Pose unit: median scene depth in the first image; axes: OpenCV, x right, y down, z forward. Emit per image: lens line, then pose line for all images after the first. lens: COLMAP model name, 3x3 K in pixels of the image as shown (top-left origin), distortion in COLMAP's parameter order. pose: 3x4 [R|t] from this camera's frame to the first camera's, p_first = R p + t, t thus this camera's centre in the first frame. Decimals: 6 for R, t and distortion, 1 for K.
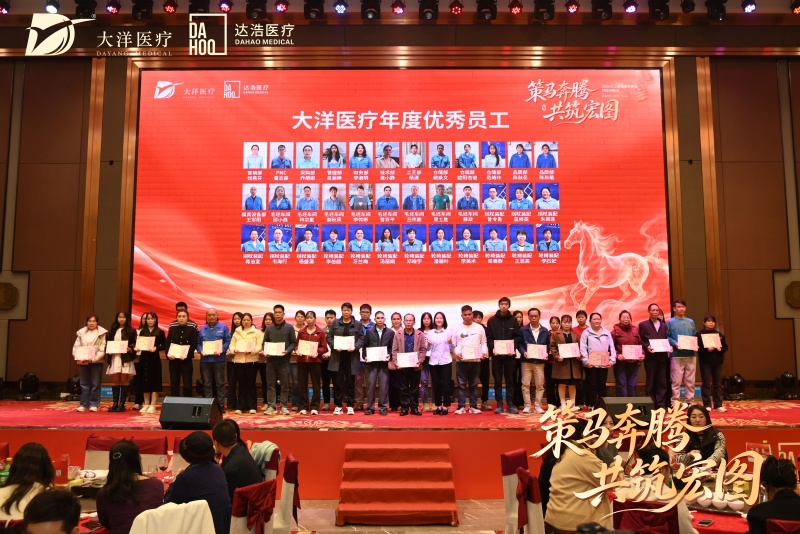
lens RADIAL K [[694.7, 0, 400.0], [0, 694.7, 267.0], [0, 0, 1]] dist [-0.027668, 0.000931]
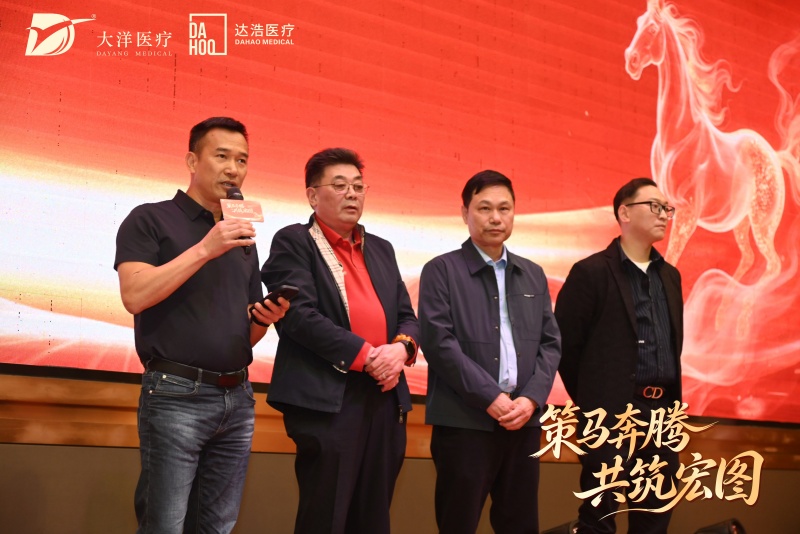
lens RADIAL K [[1487.8, 0, 400.0], [0, 1487.8, 267.0], [0, 0, 1]] dist [0.018388, 0.085789]
pose [[0.703469, 0.117311, 0.700978, -0.246021], [-0.085176, 0.993091, -0.080718, 0.108757], [-0.705604, -0.002924, 0.708601, 0.632497]]
